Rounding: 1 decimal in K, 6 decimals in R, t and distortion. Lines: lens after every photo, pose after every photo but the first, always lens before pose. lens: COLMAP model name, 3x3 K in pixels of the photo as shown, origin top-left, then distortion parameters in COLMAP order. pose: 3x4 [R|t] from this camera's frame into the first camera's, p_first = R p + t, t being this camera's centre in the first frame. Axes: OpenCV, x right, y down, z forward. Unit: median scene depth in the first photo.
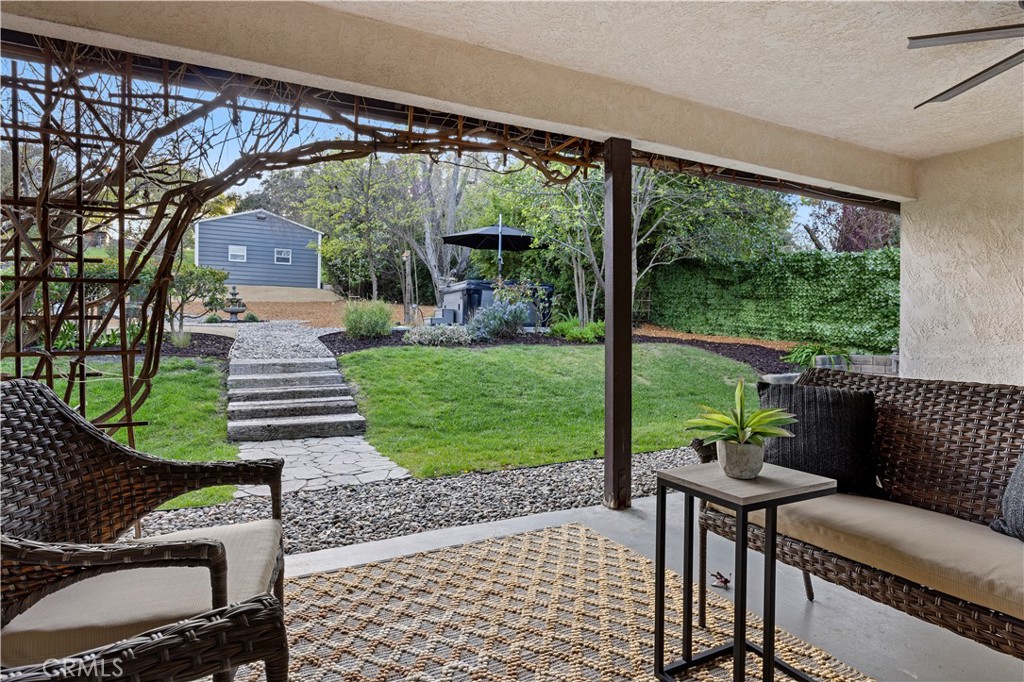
lens RADIAL K [[538.2, 0, 512.0], [0, 538.2, 341.0], [0, 0, 1]] dist [-0.000637, 0.000062]
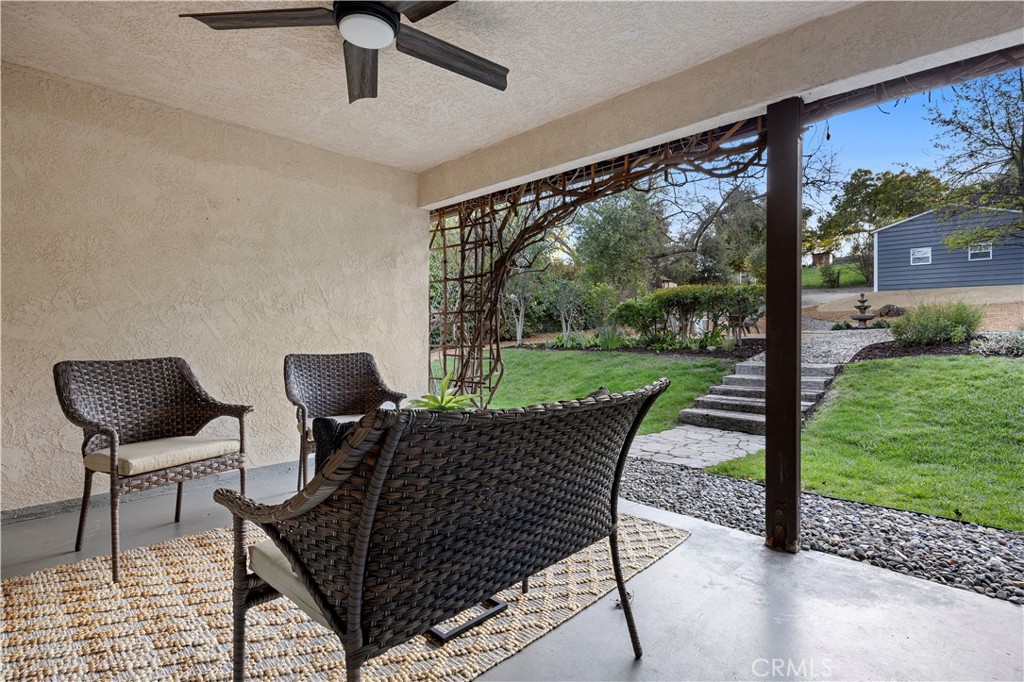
lens RADIAL K [[502.7, 0, 512.0], [0, 502.7, 341.0], [0, 0, 1]] dist [-0.013752, -0.000127]
pose [[0.331182, 0.004797, -0.943555, 0.778156], [-0.017623, 0.999844, -0.001102, 0.000769], [0.943402, 0.016993, 0.331215, 0.355961]]
